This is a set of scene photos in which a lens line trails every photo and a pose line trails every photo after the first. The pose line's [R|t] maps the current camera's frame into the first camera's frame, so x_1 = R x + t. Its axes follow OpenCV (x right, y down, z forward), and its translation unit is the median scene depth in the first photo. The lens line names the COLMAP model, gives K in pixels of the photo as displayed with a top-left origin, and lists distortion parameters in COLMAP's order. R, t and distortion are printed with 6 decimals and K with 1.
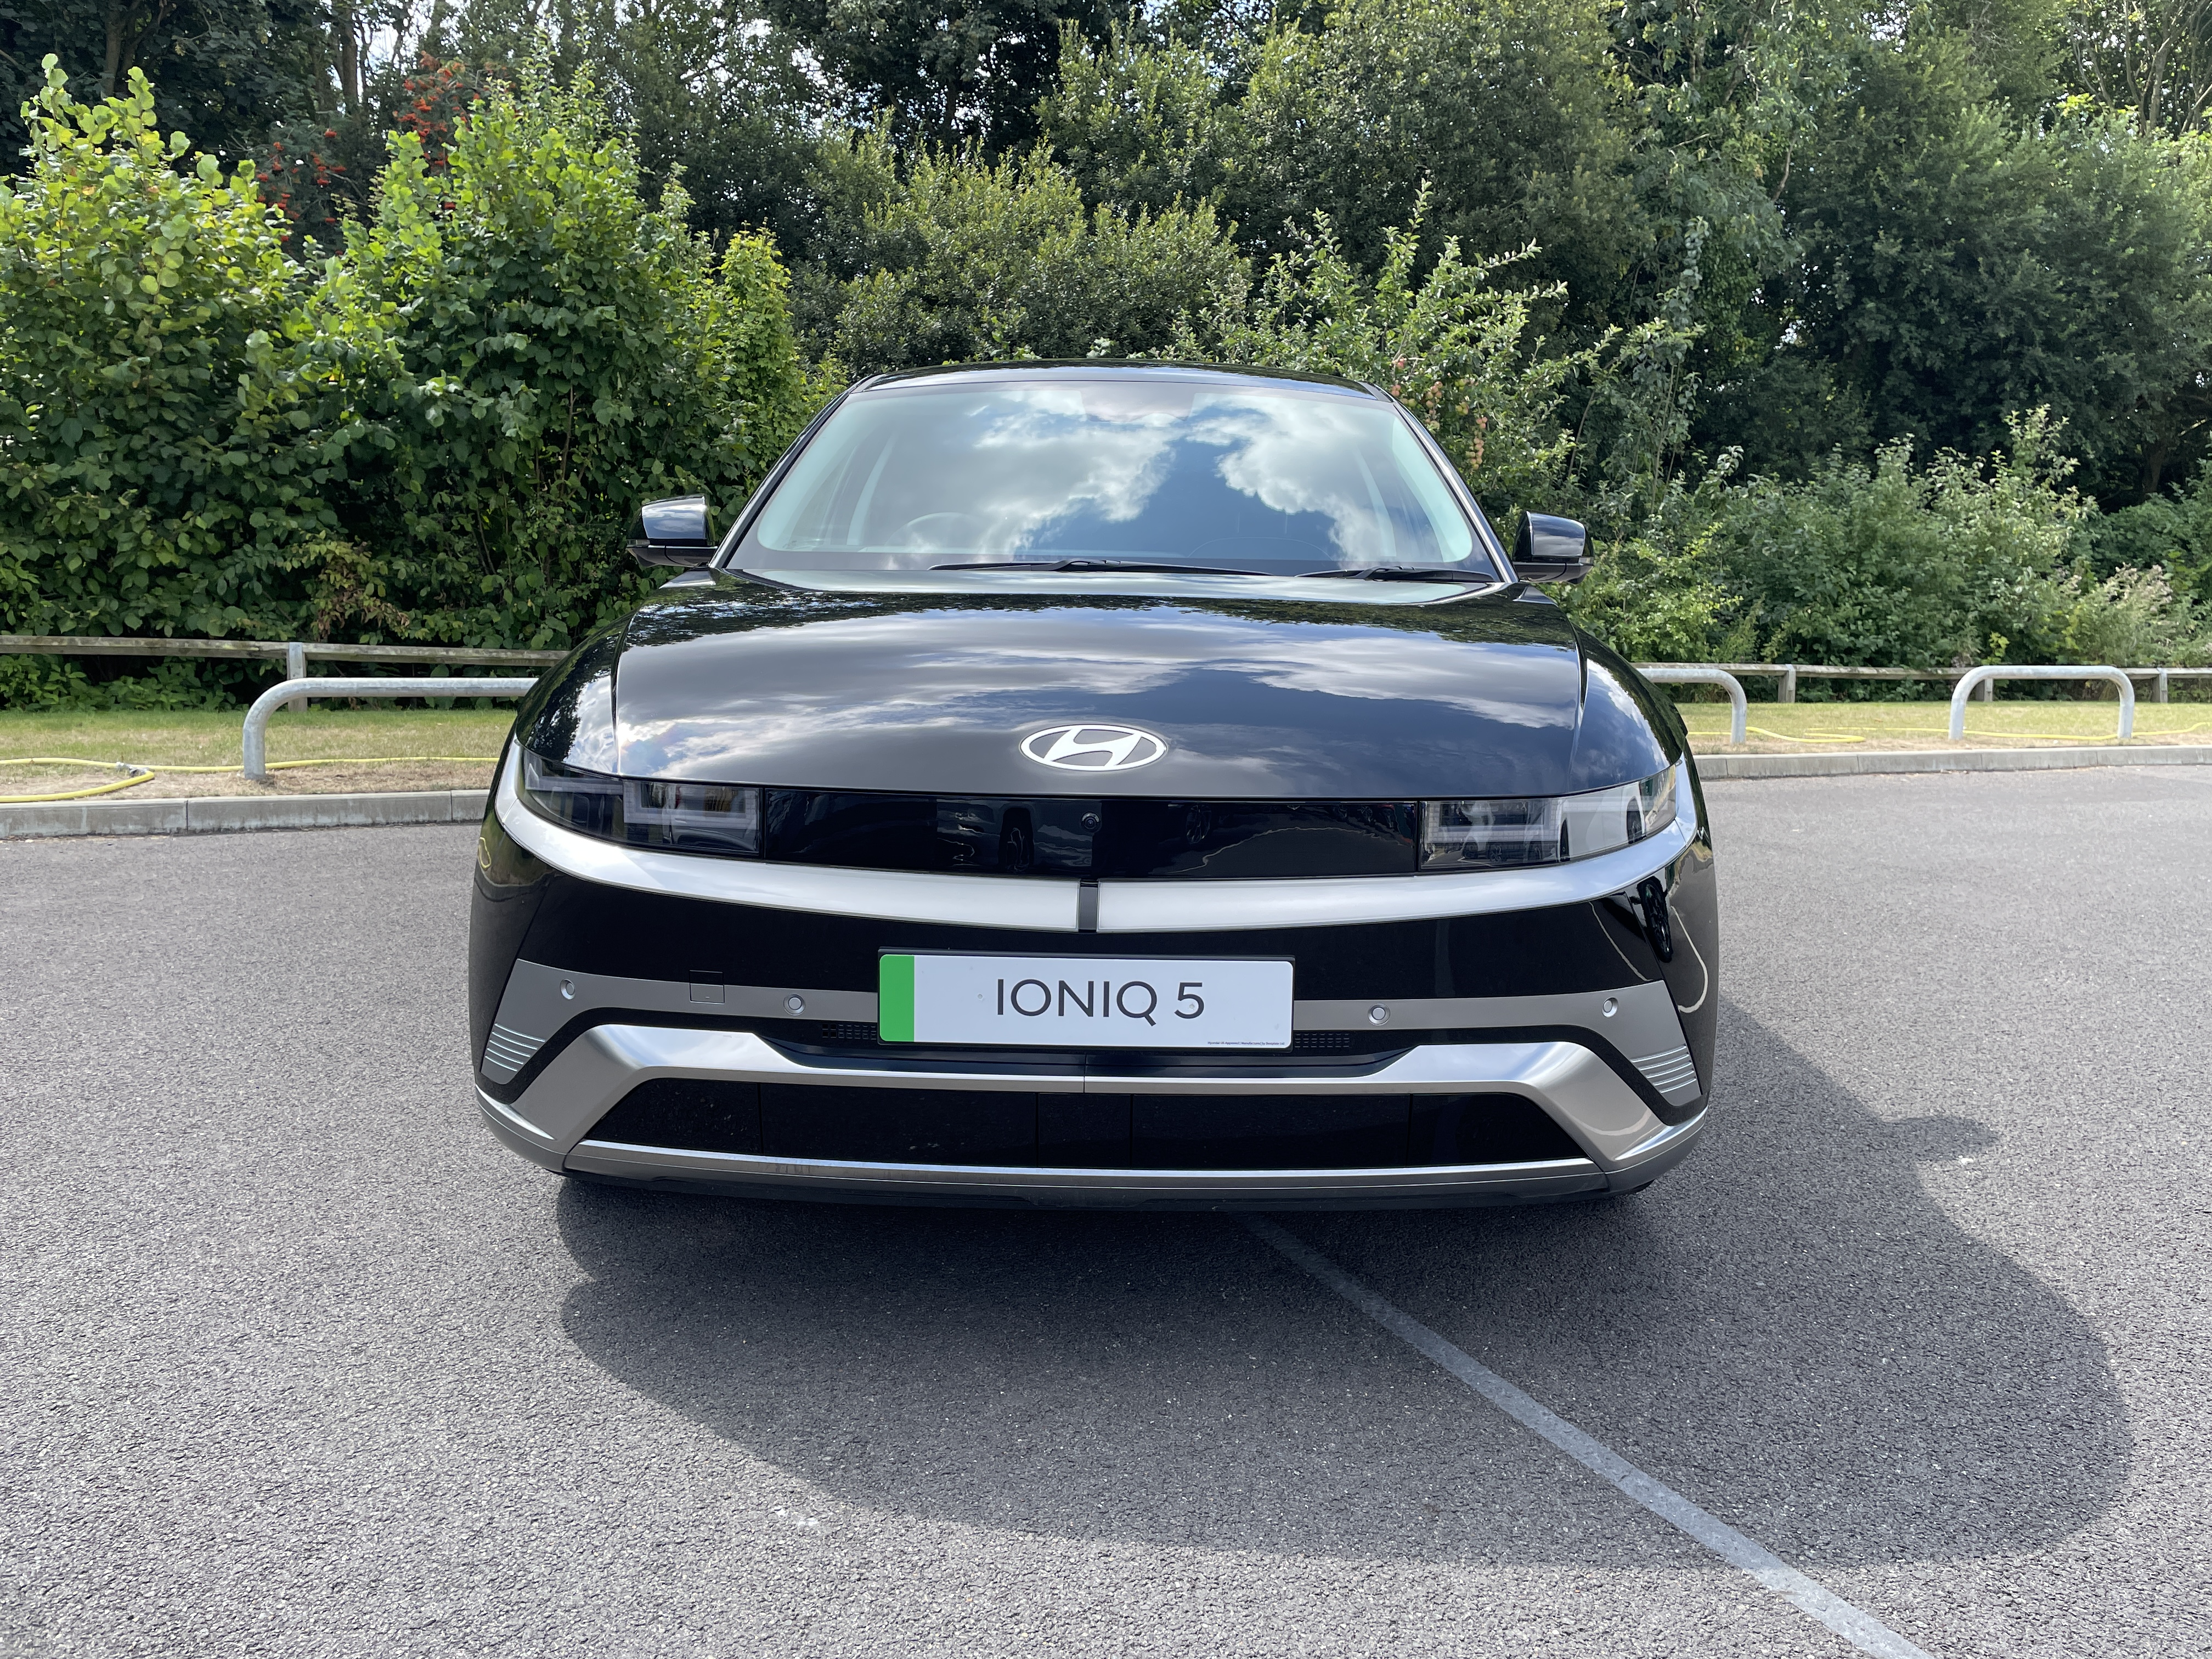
lens RADIAL K [[1655.0, 0, 1138.0], [0, 1655.0, 827.3], [0, 0, 1]] dist [0.088692, -0.119148]
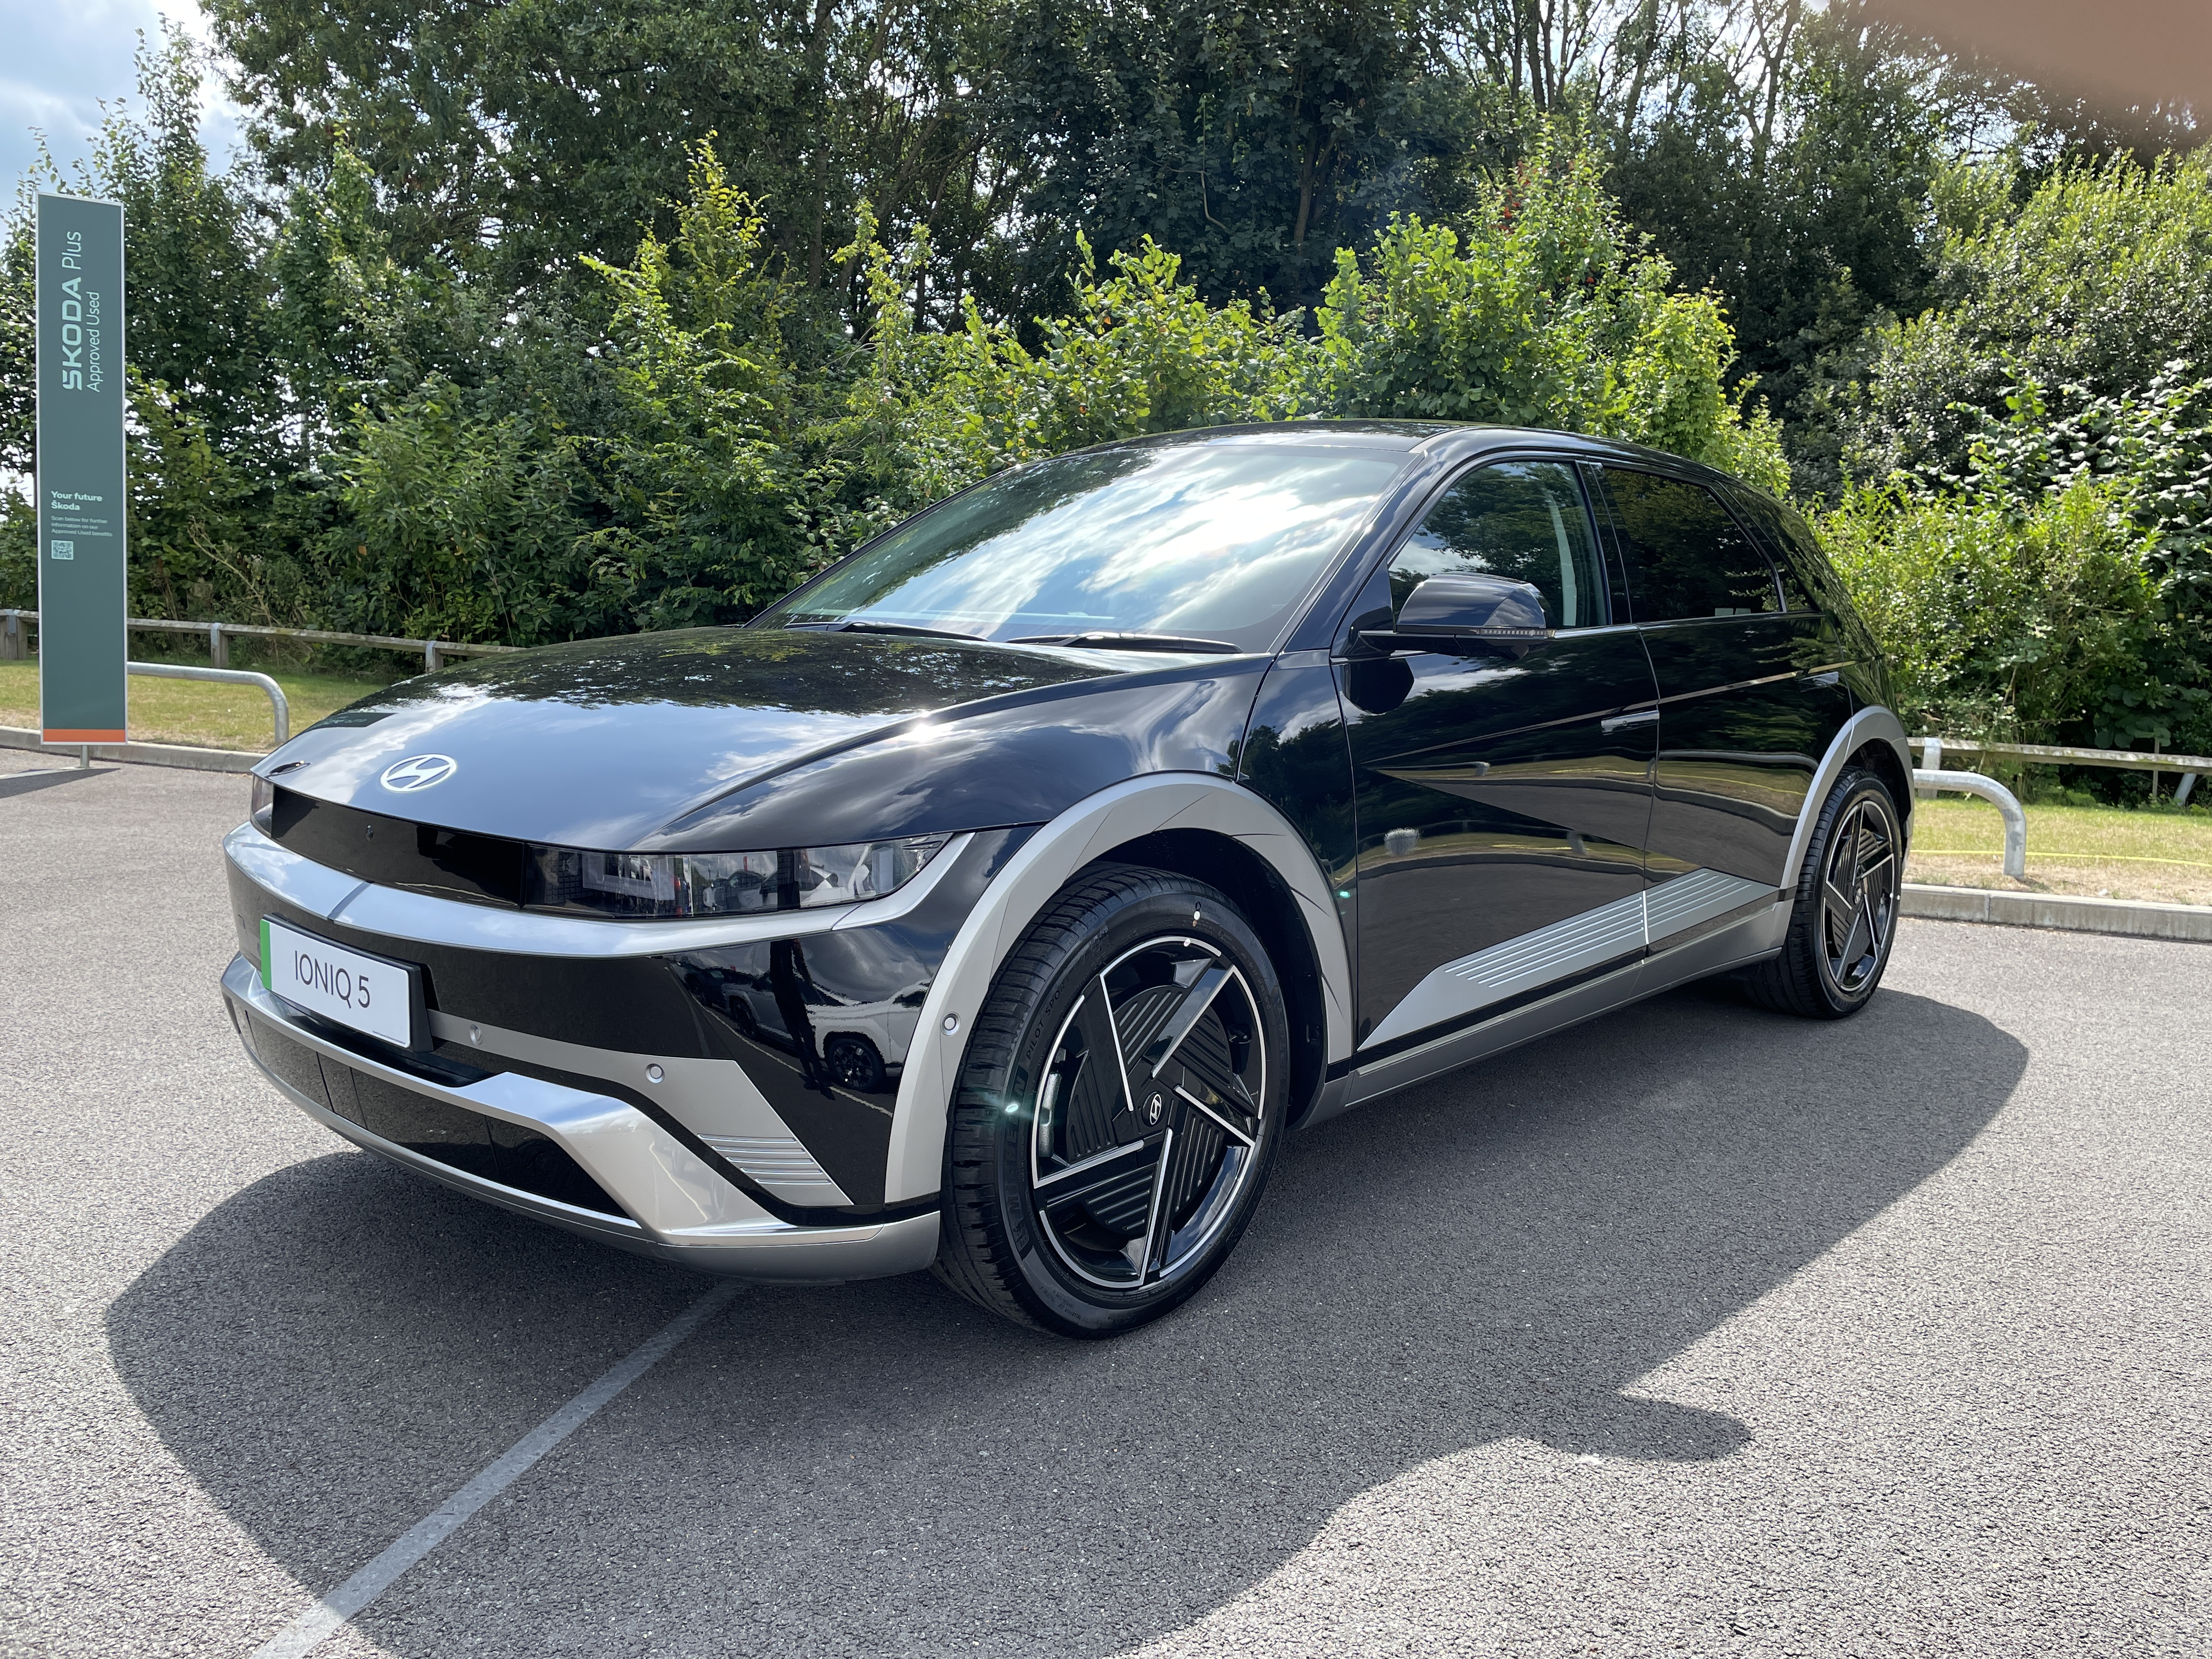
lens RADIAL K [[1655.0, 0, 1138.0], [0, 1655.0, 827.3], [0, 0, 1]] dist [0.088692, -0.119148]
pose [[0.743523, 0.089986, -0.662628, 1.138238], [-0.116431, 0.993190, 0.004233, -0.074231], [0.658496, 0.074003, 0.748937, 0.438911]]
